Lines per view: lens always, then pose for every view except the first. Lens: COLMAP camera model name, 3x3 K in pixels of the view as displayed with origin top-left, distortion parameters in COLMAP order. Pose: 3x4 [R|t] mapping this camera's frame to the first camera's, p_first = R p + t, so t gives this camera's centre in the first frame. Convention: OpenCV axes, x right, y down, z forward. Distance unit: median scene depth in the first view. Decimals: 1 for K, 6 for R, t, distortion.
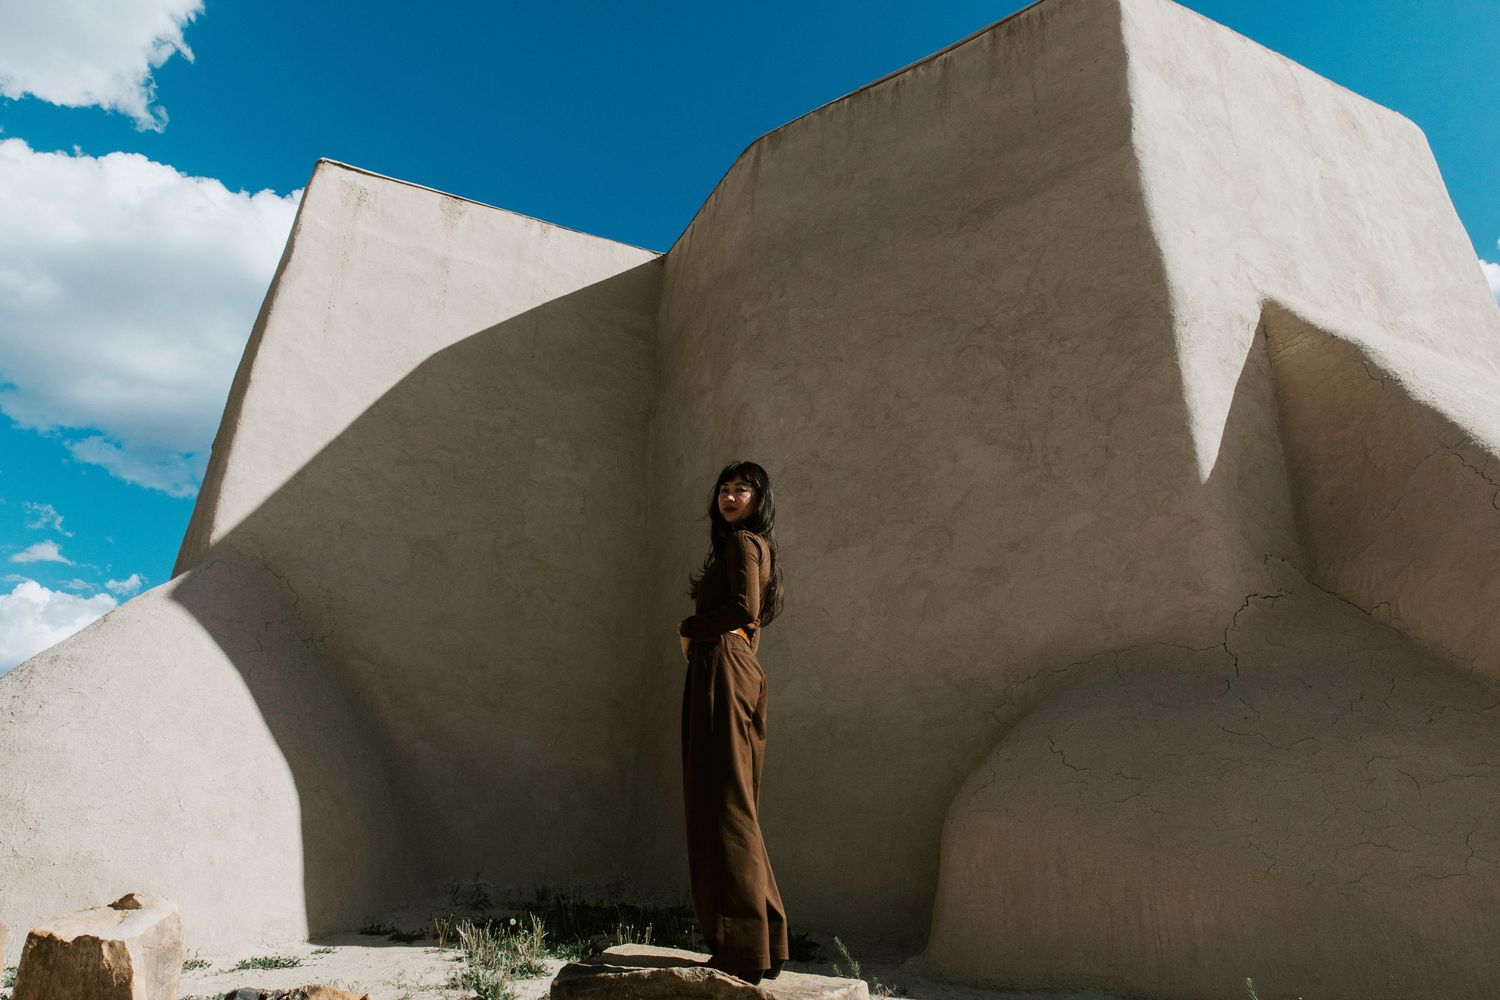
lens RADIAL K [[1061.9, 0, 750.0], [0, 1061.9, 500.0], [0, 0, 1]] dist [-0.000080, 0.005962]
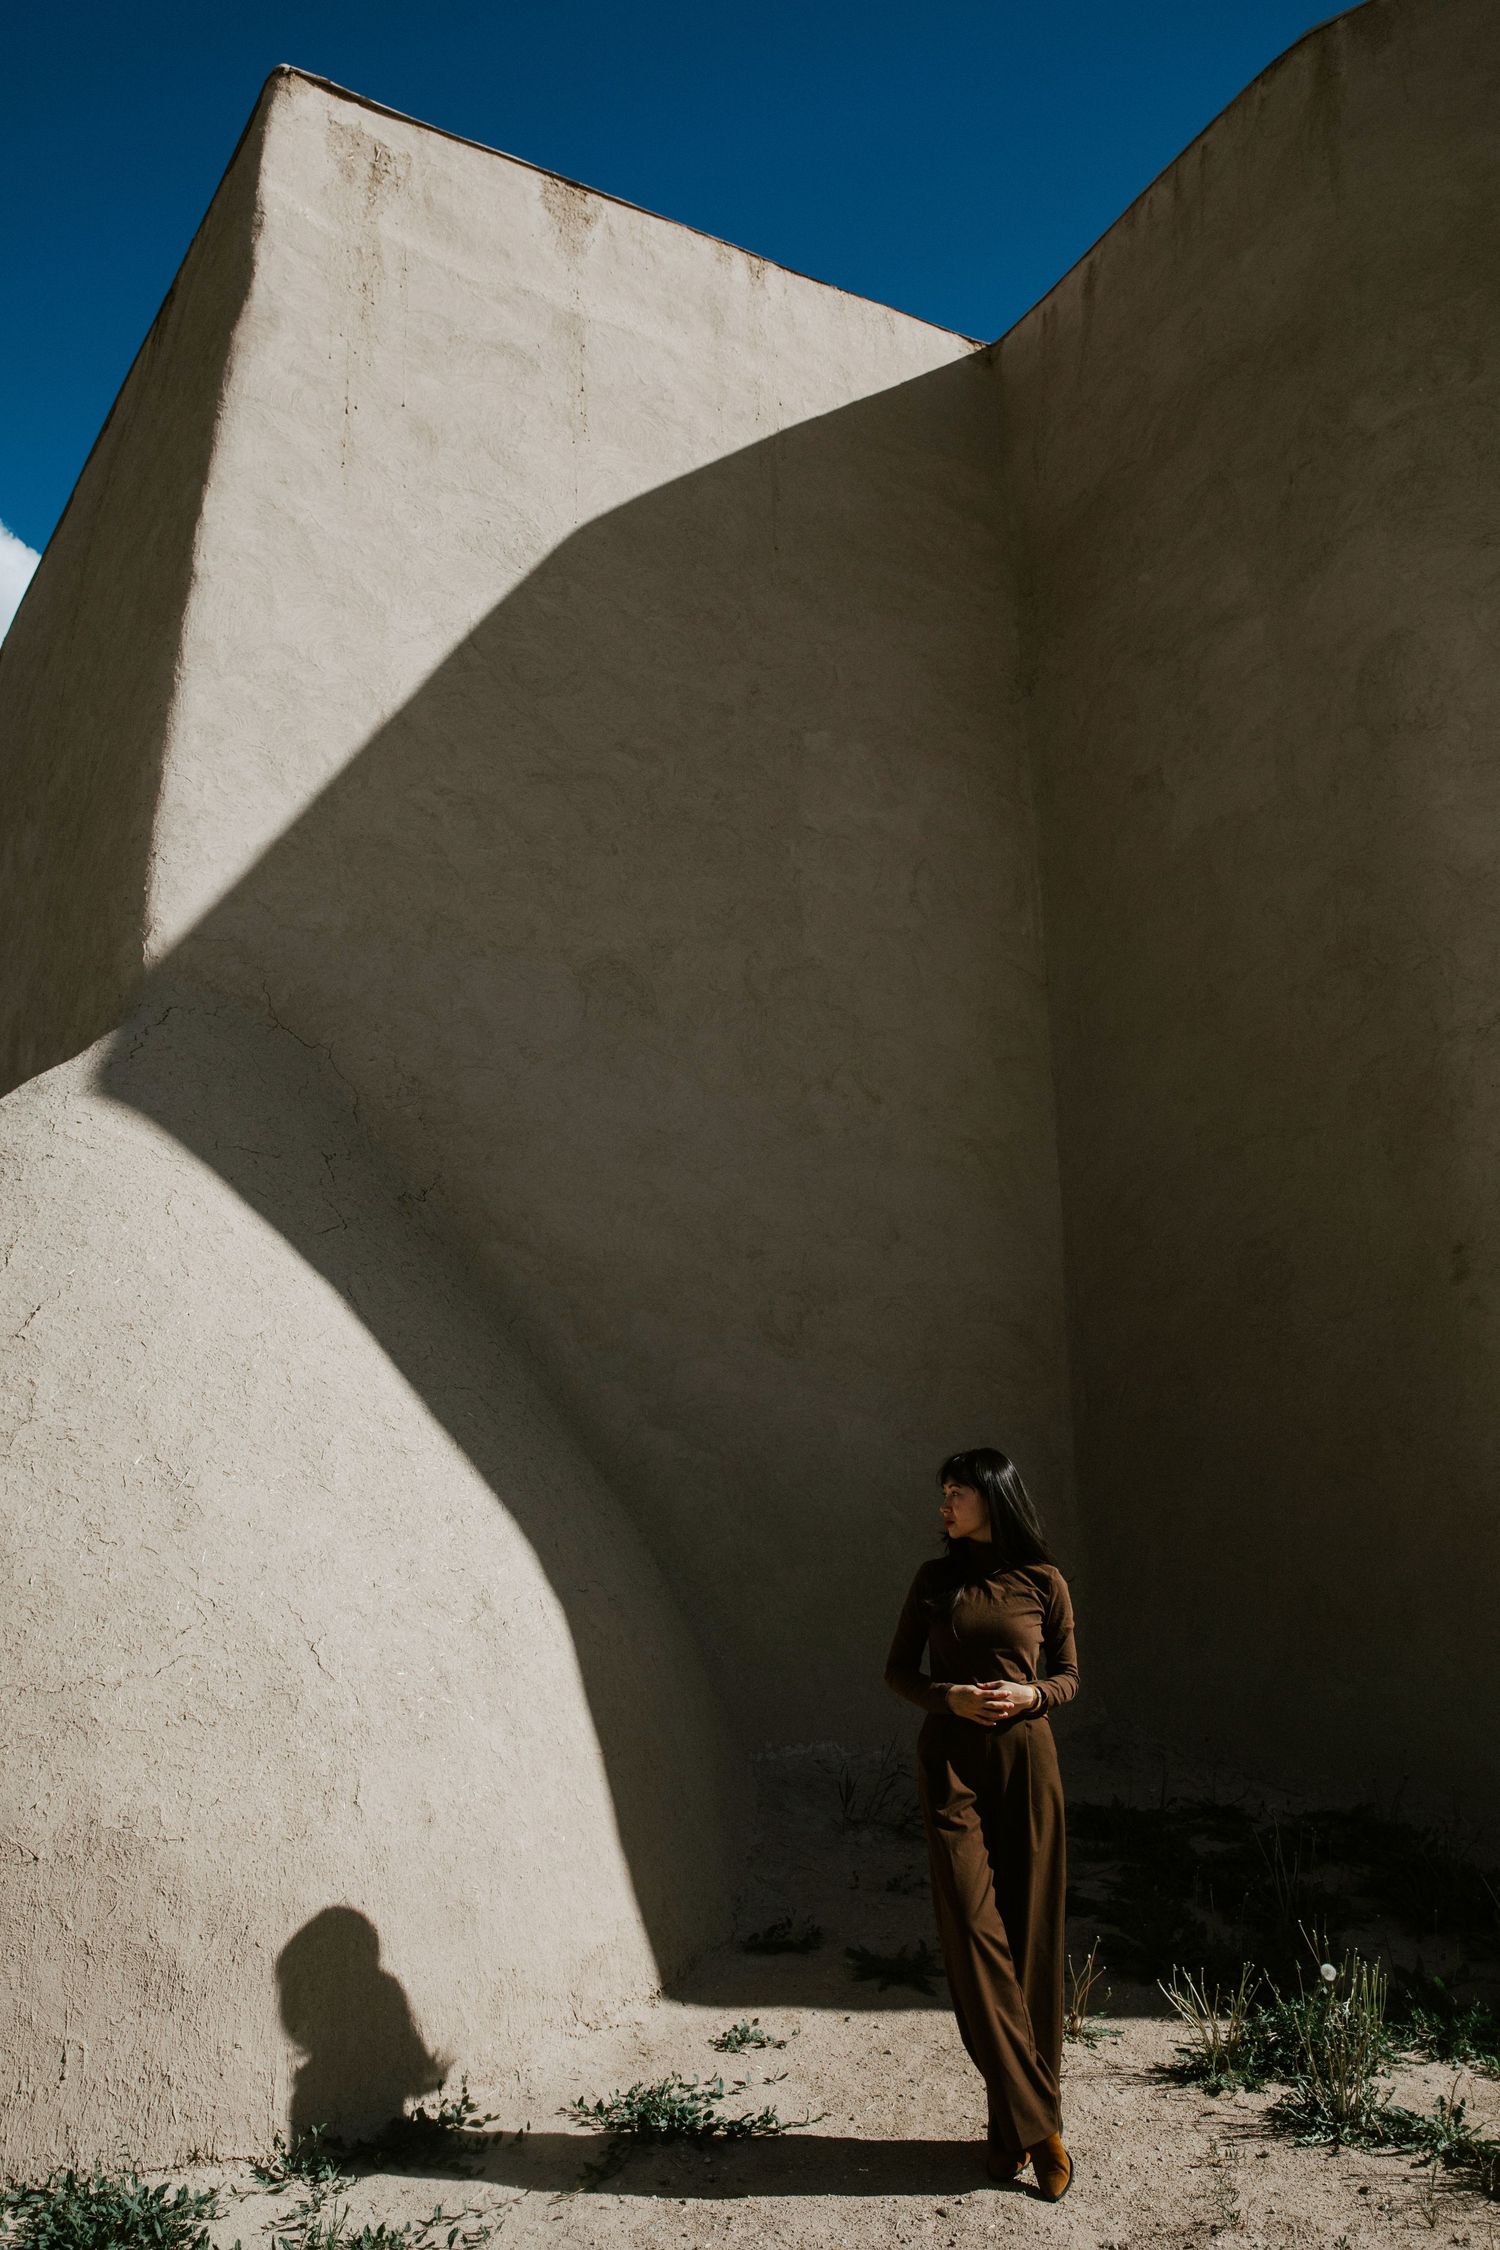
lens RADIAL K [[1772.5, 0, 750.0], [0, 1772.5, 1125.0], [0, 0, 1]] dist [-0.080018, 0.104975]
pose [[0.998745, -0.008614, 0.049344, -0.270869], [0.003507, 0.994711, 0.102650, 0.029361], [-0.049967, -0.102348, 0.993493, 0.272240]]
